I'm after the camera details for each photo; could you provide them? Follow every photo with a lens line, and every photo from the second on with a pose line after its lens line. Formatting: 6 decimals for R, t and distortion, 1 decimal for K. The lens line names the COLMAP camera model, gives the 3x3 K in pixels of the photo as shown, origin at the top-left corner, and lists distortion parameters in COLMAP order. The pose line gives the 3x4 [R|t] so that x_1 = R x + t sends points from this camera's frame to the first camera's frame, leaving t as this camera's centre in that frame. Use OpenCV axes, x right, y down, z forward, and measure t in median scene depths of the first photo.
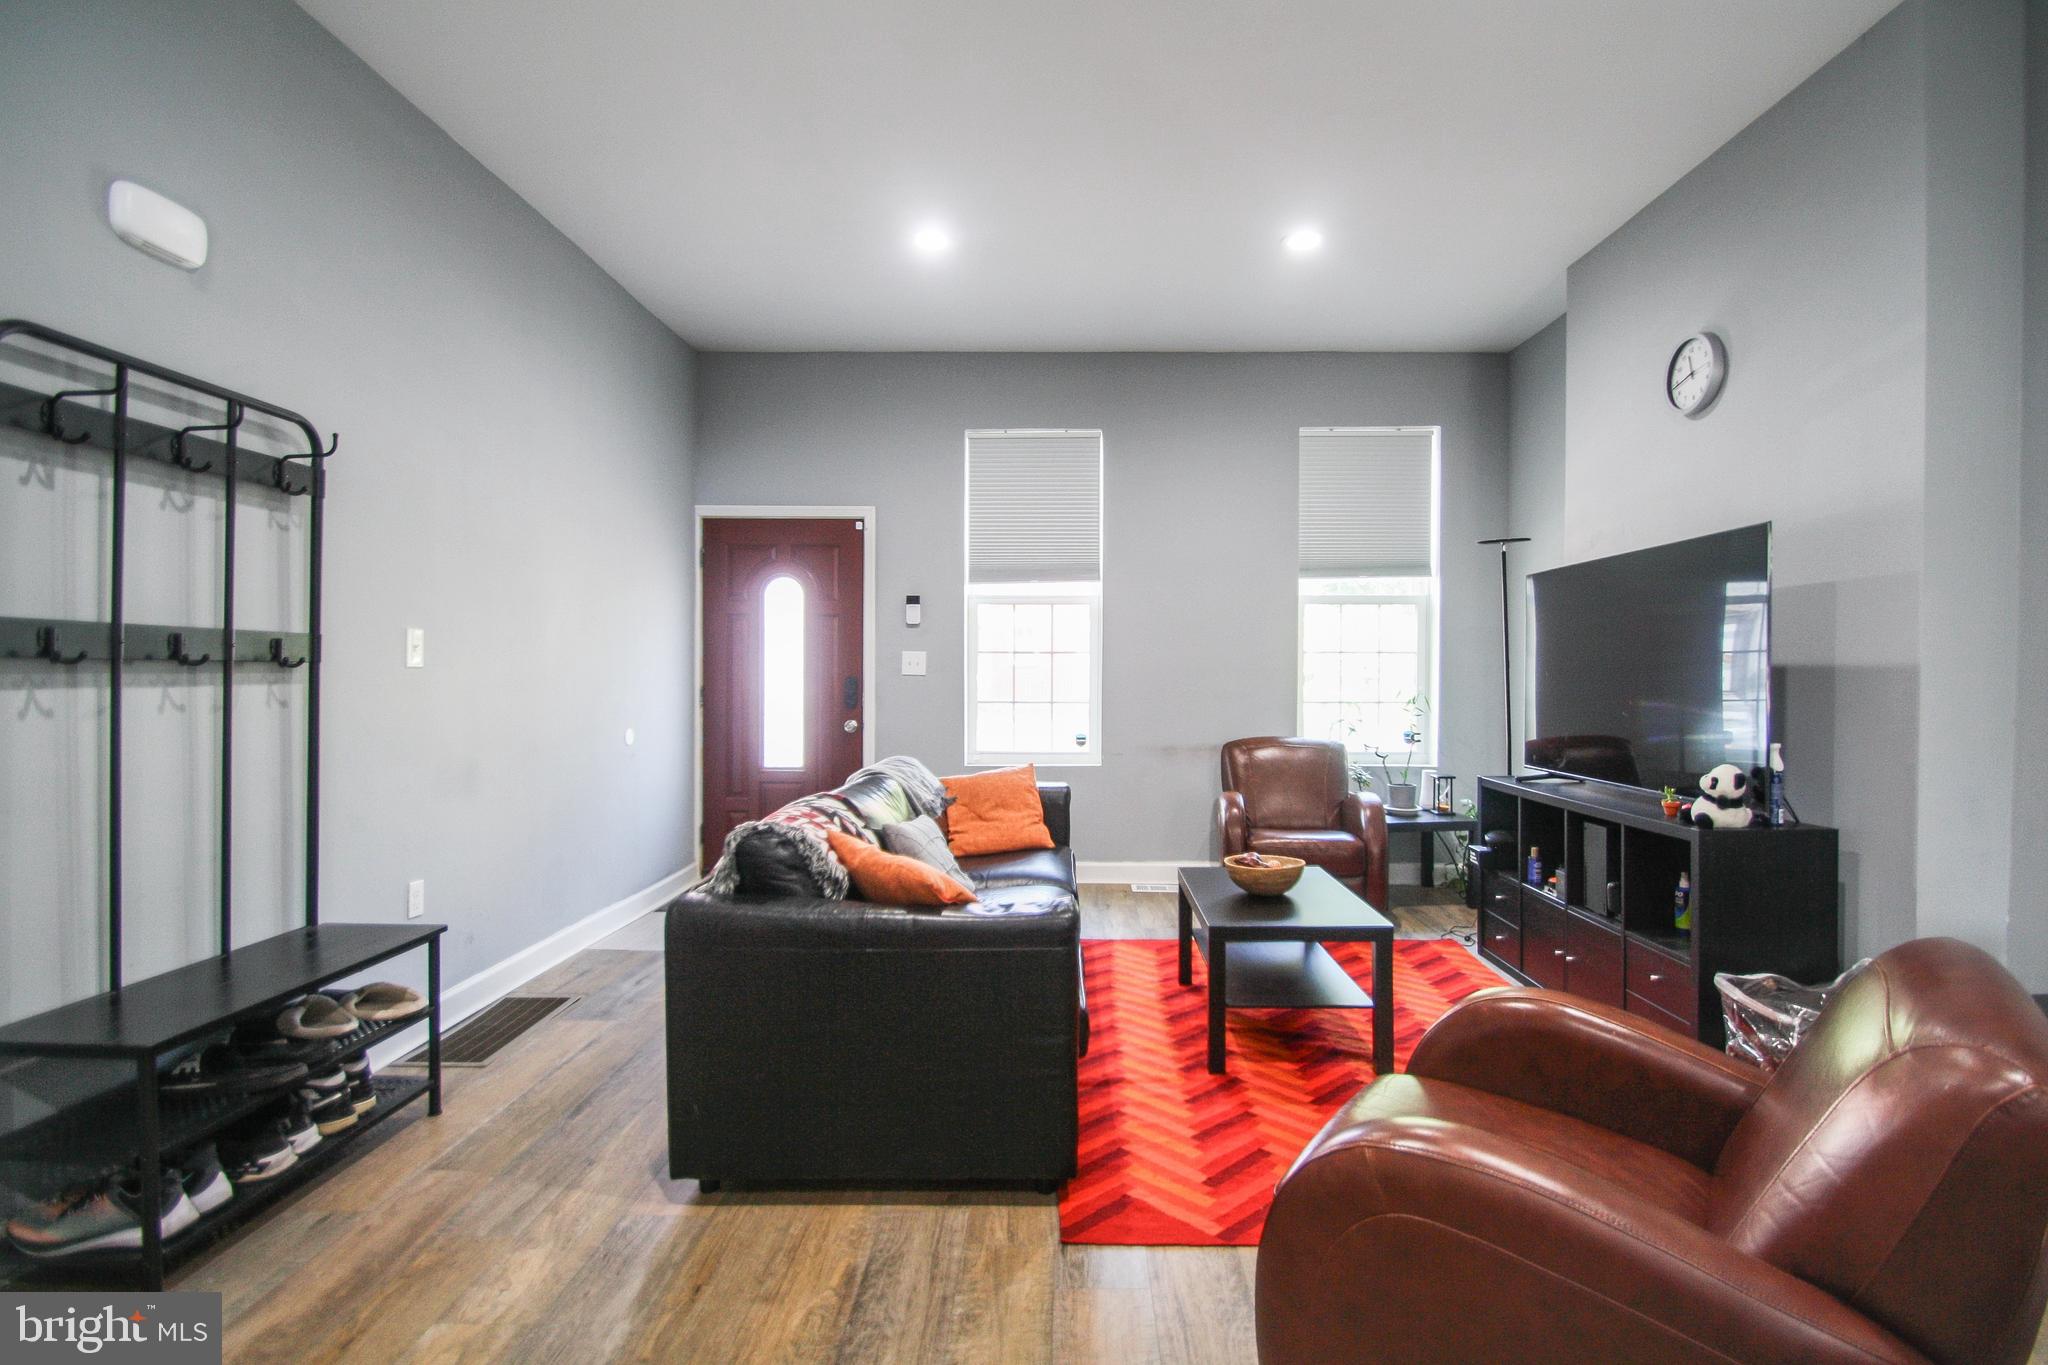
lens RADIAL K [[984.8, 0, 1058.1], [0, 984.8, 684.6], [0, 0, 1]] dist [-0.000005, -0.000666]
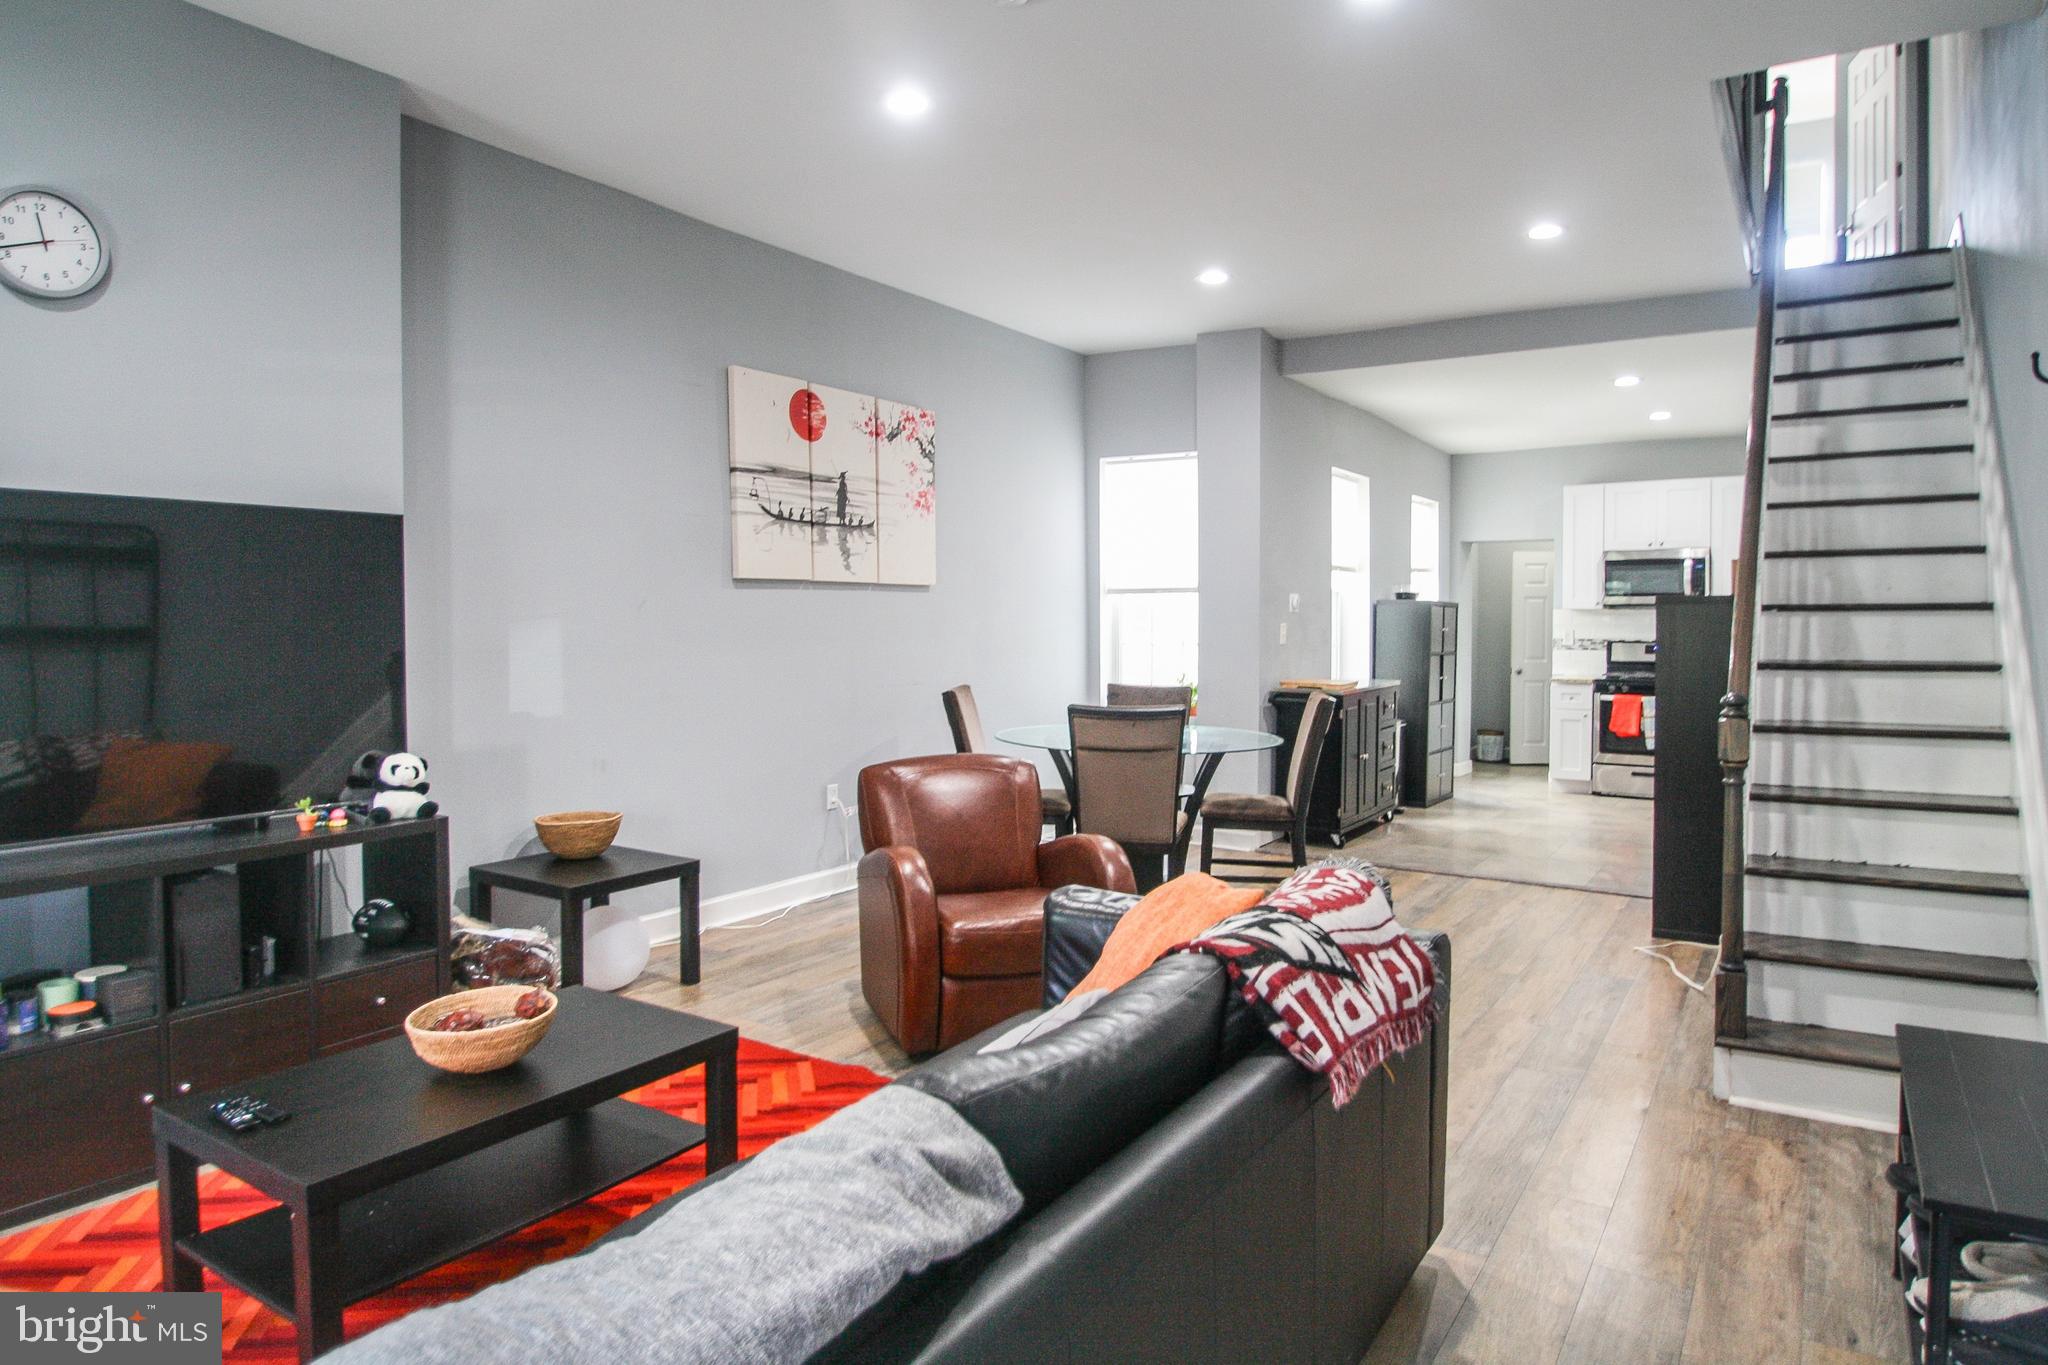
lens RADIAL K [[1246.4, 0, 1063.1], [0, 1246.4, 657.6], [0, 0, 1]] dist [-0.016491, 0.001064]
pose [[-0.856678, -0.020176, 0.515457, -0.375121], [0.002395, 0.999068, 0.043086, -0.046593], [-0.515846, 0.038145, -0.855832, 1.196296]]
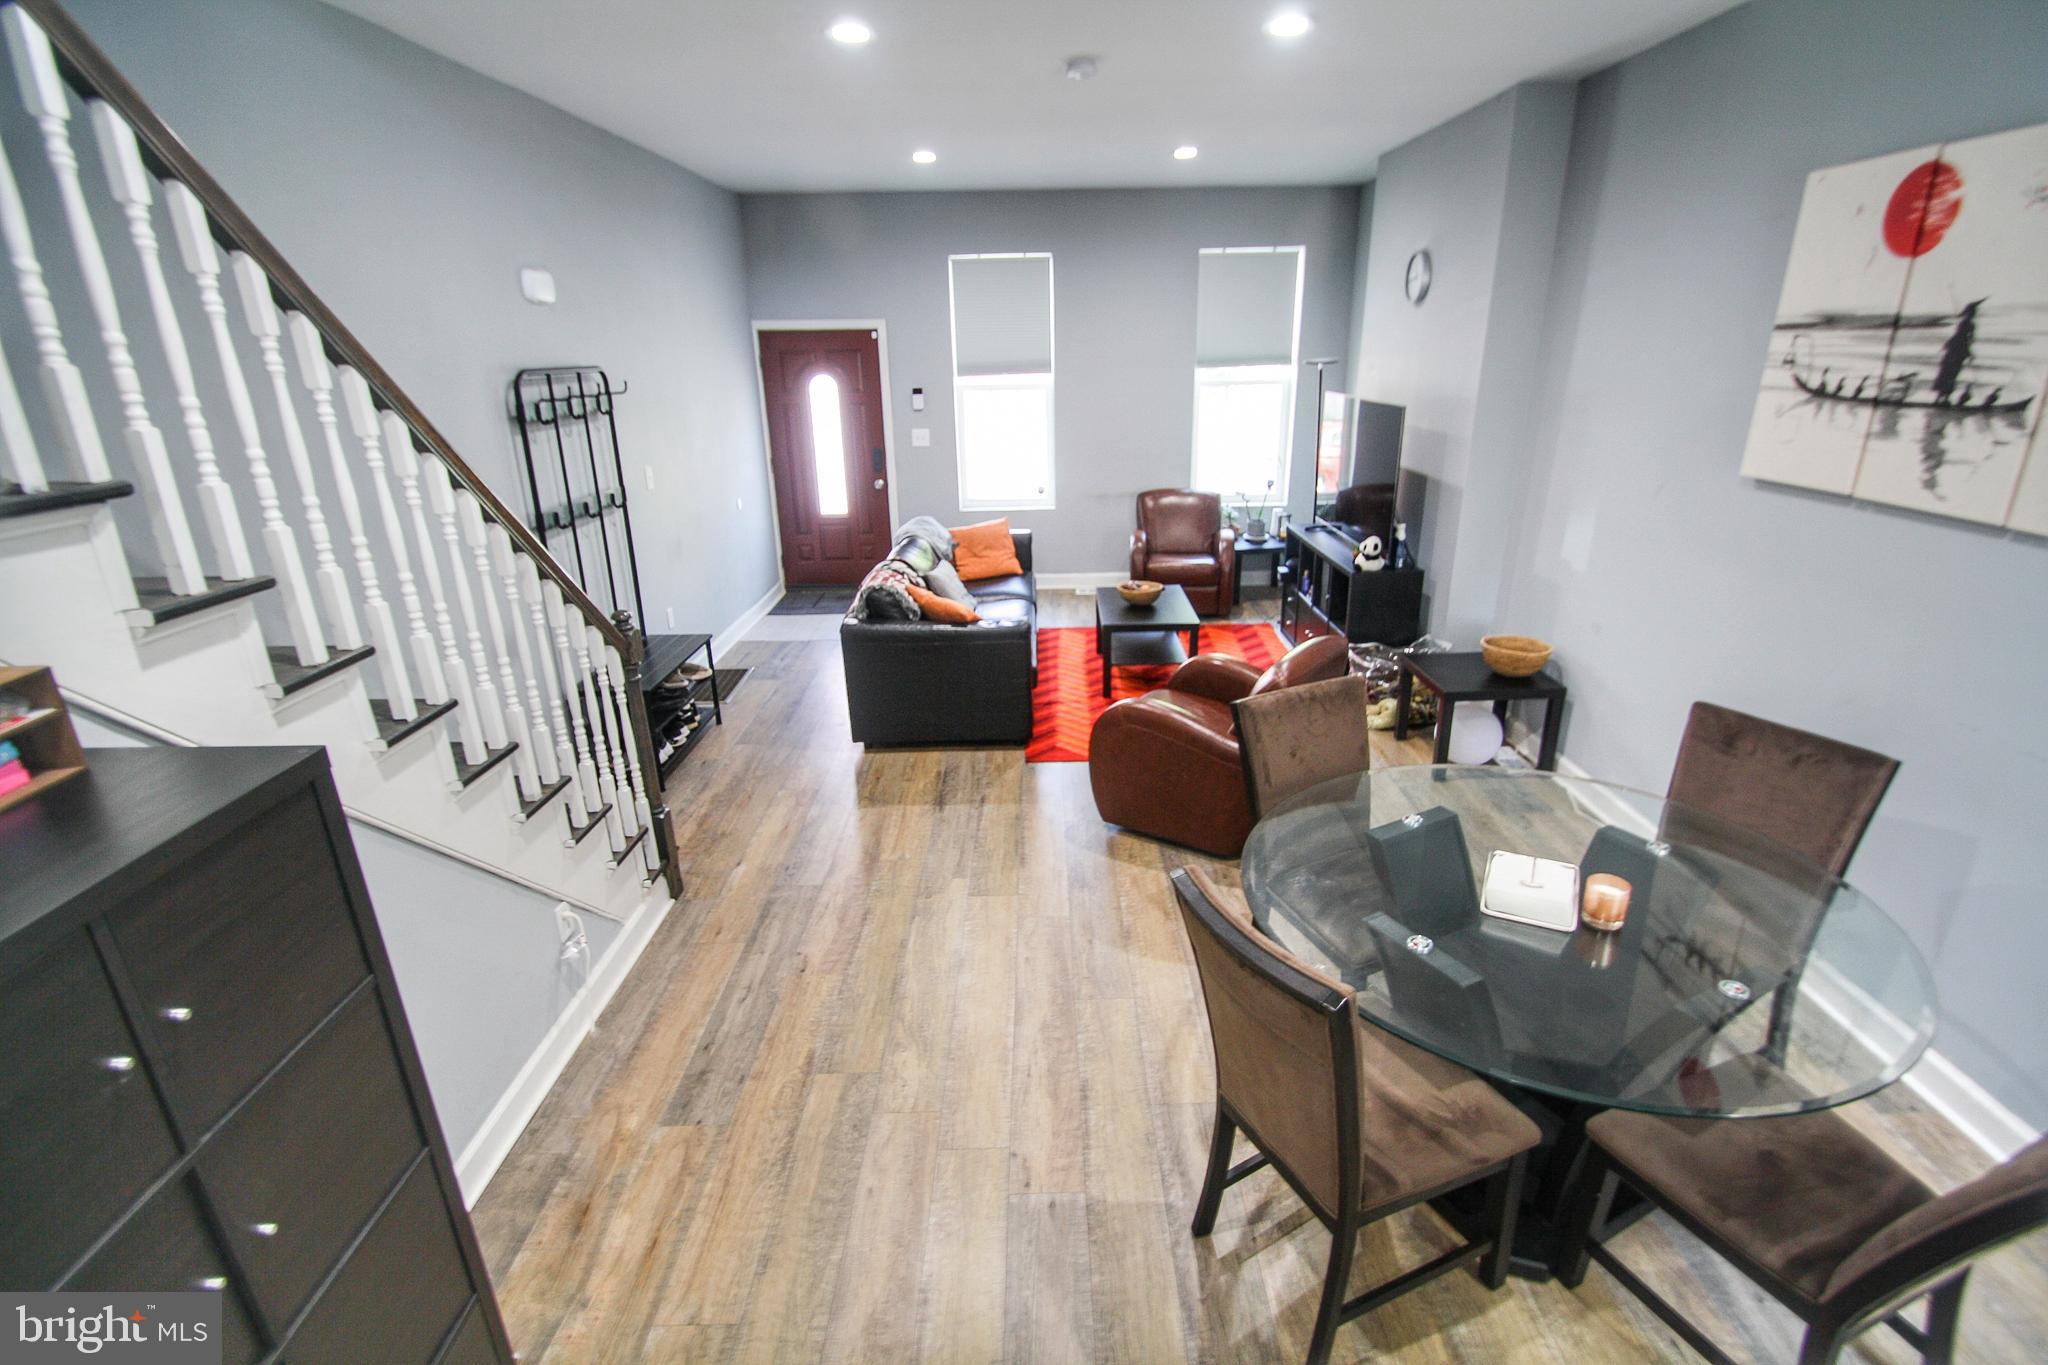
lens RADIAL K [[963.2, 0, 1048.5], [0, 963.2, 692.3], [0, 0, 1]] dist [0.012721, -0.015729]
pose [[0.999700, -0.022620, 0.009436, 0.020291], [0.018196, 0.942910, 0.332551, -0.182826], [-0.016420, -0.332279, 0.943038, -0.576166]]
